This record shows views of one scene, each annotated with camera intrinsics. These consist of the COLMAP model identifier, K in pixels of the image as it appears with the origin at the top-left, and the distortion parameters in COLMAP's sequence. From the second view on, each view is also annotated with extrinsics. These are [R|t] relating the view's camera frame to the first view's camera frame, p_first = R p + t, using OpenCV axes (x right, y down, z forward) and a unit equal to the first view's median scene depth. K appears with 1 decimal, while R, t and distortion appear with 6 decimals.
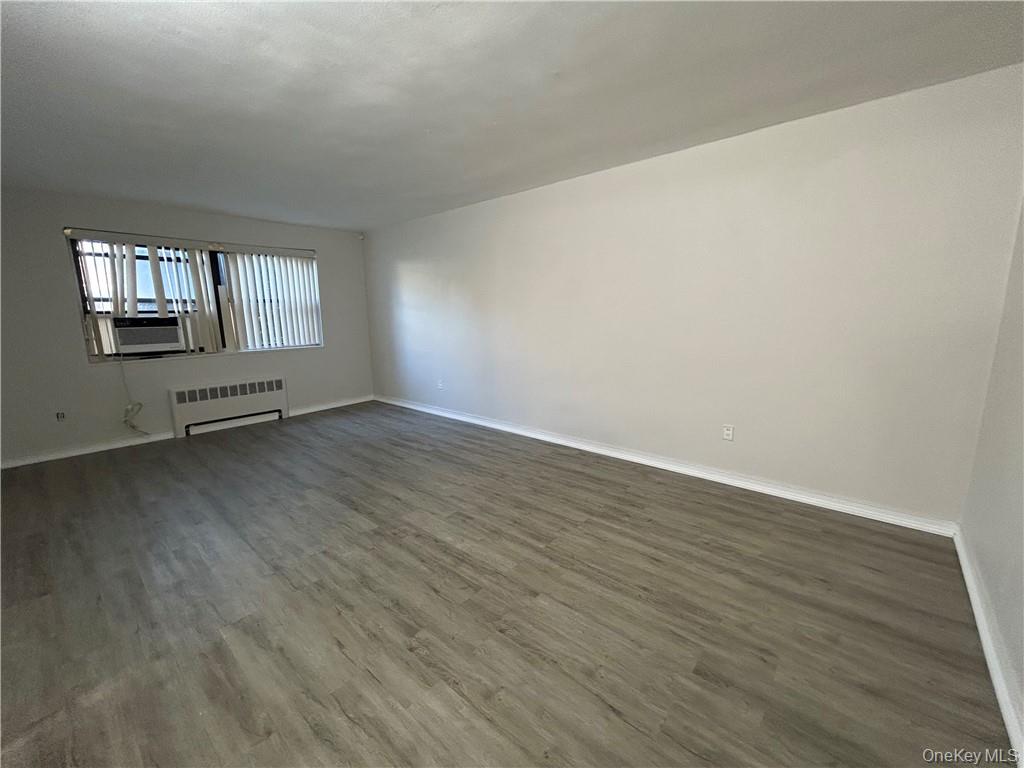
lens RADIAL K [[415.0, 0, 514.6], [0, 415.0, 388.4], [0, 0, 1]] dist [0.000442, 0.000547]
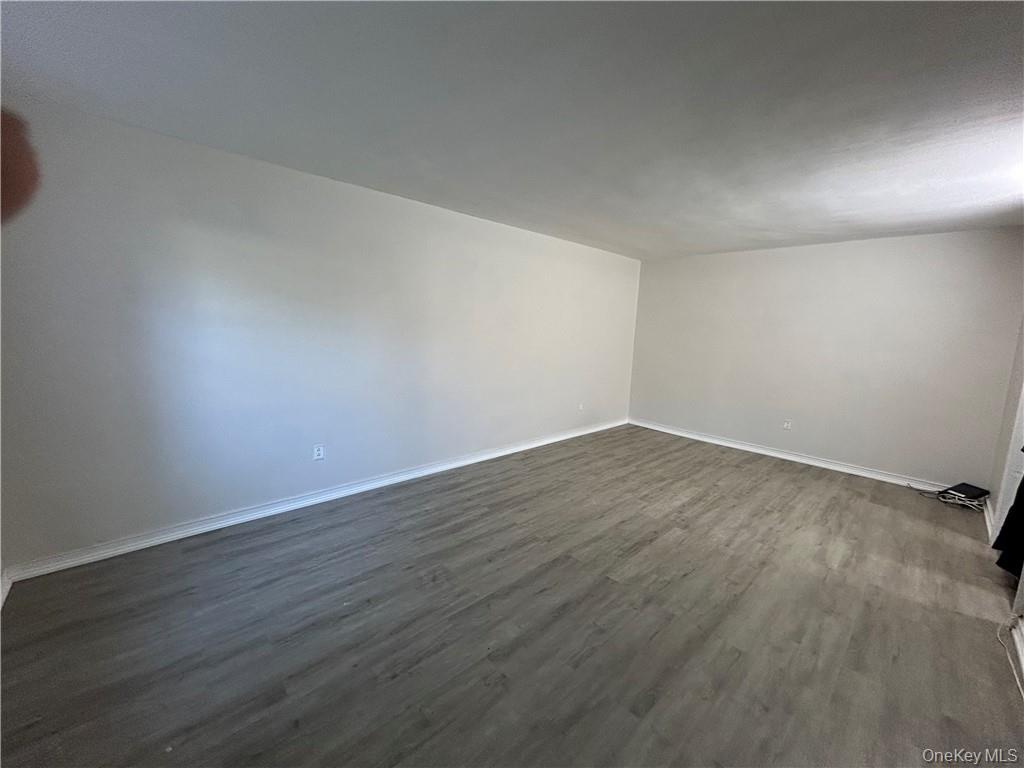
lens RADIAL K [[415.0, 0, 514.2], [0, 415.0, 378.8], [0, 0, 1]] dist [0.000442, 0.000547]
pose [[0.083565, -0.105812, 0.990869, -1.316725], [0.147173, 0.984753, 0.092747, -0.227408], [-0.985574, 0.138079, 0.097863, 1.134932]]
